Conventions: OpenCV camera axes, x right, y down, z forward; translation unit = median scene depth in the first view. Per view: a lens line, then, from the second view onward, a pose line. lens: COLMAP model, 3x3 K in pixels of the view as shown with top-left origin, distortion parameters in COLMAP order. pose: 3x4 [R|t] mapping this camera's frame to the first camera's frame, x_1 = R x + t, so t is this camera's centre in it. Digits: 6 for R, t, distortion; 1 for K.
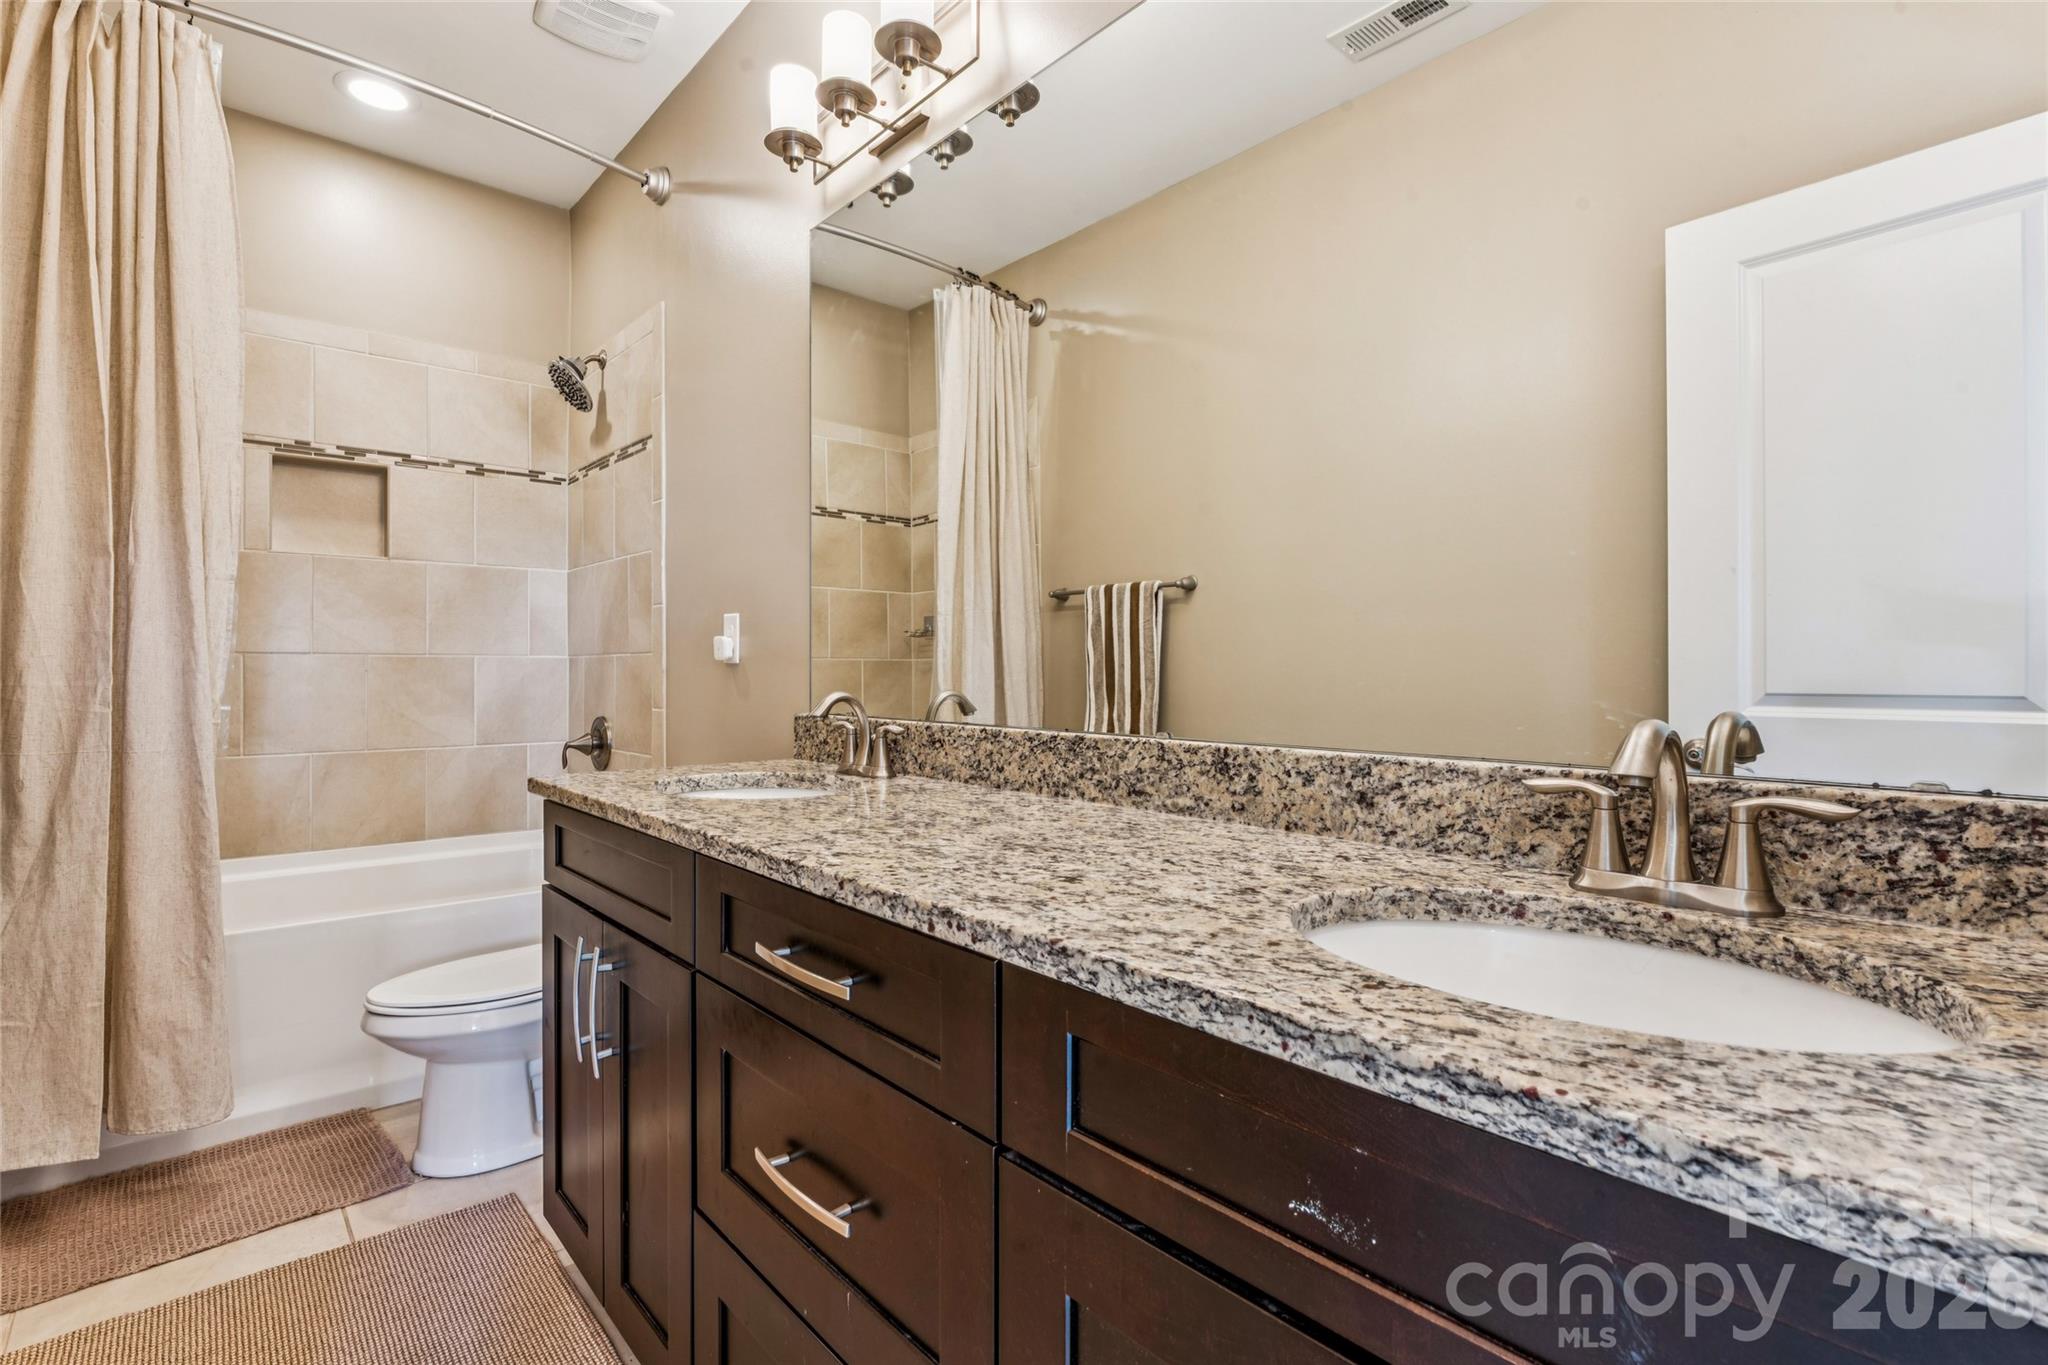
lens RADIAL K [[949.5, 0, 1018.0], [0, 949.5, 683.7], [0, 0, 1]] dist [-0.003297, 0.001613]
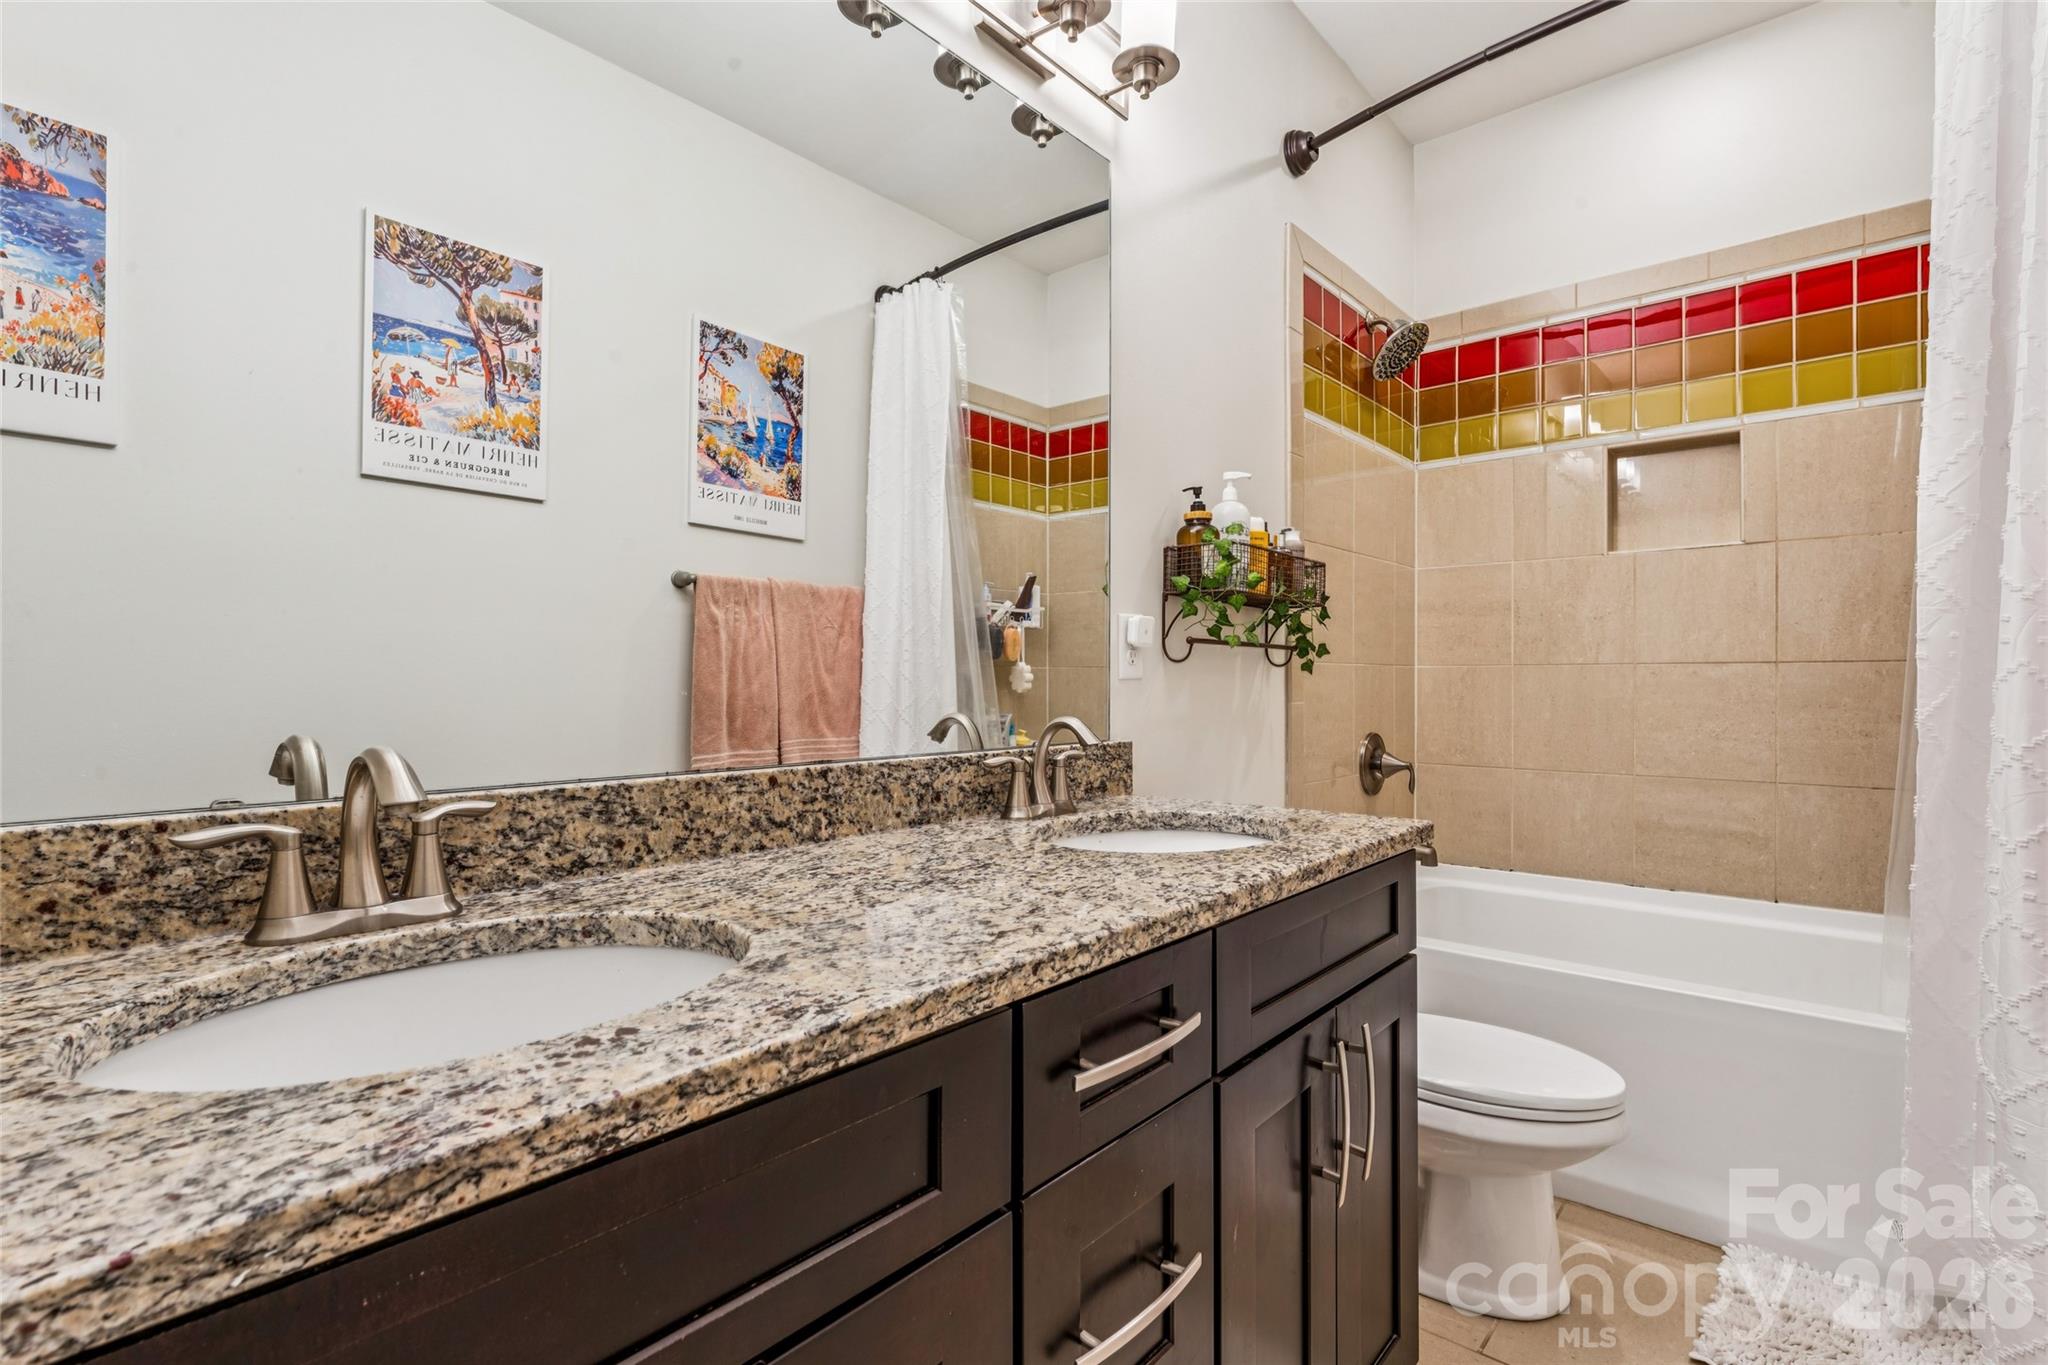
lens RADIAL K [[949.5, 0, 1018.0], [0, 949.5, 683.7], [0, 0, 1]] dist [-0.003297, 0.001613]
pose [[-0.110226, 0.000885, 0.993906, -0.403518], [0.025947, 0.999661, 0.001987, -0.010414], [-0.993568, 0.026008, -0.110211, 0.459478]]
